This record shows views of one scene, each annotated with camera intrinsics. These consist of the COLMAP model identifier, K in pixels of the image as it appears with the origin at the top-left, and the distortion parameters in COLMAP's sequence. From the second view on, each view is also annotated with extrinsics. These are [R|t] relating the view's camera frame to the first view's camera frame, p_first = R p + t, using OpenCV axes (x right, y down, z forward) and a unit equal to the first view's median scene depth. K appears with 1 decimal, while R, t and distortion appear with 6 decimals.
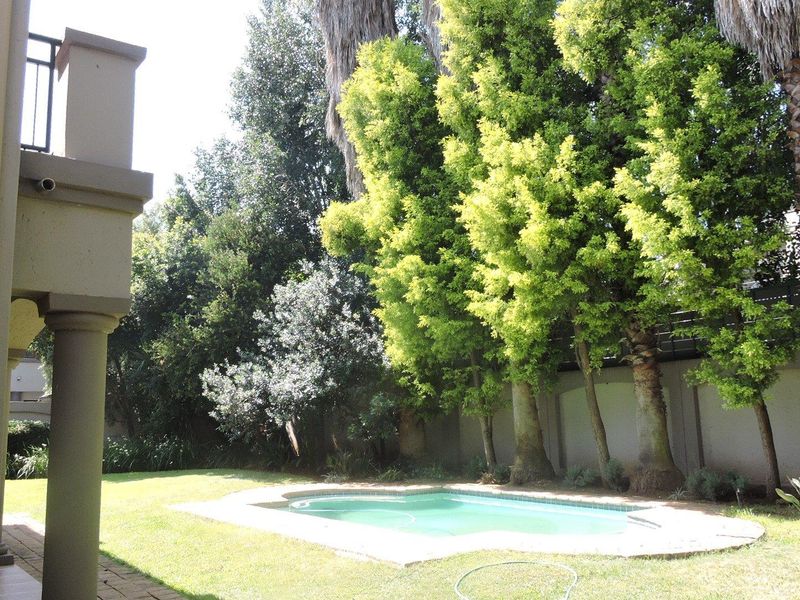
lens RADIAL K [[761.7, 0, 400.0], [0, 761.7, 300.0], [0, 0, 1]] dist [-0.008156, -0.021550]
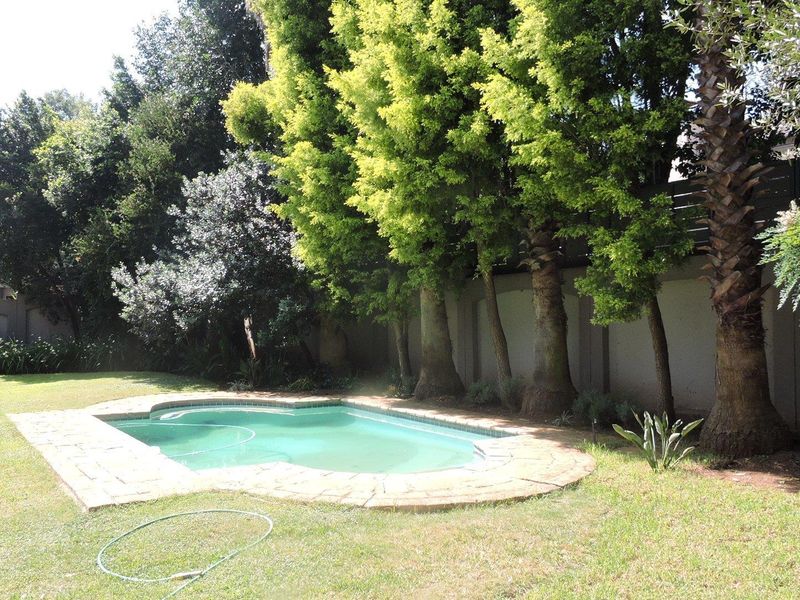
lens RADIAL K [[766.6, 0, 400.0], [0, 766.6, 300.0], [0, 0, 1]] dist [-0.008441, -0.009275]
pose [[0.998400, 0.017370, -0.053814, 0.177214], [-0.010279, 0.991547, 0.129339, 0.006526], [0.055605, -0.128579, 0.990139, 0.106592]]
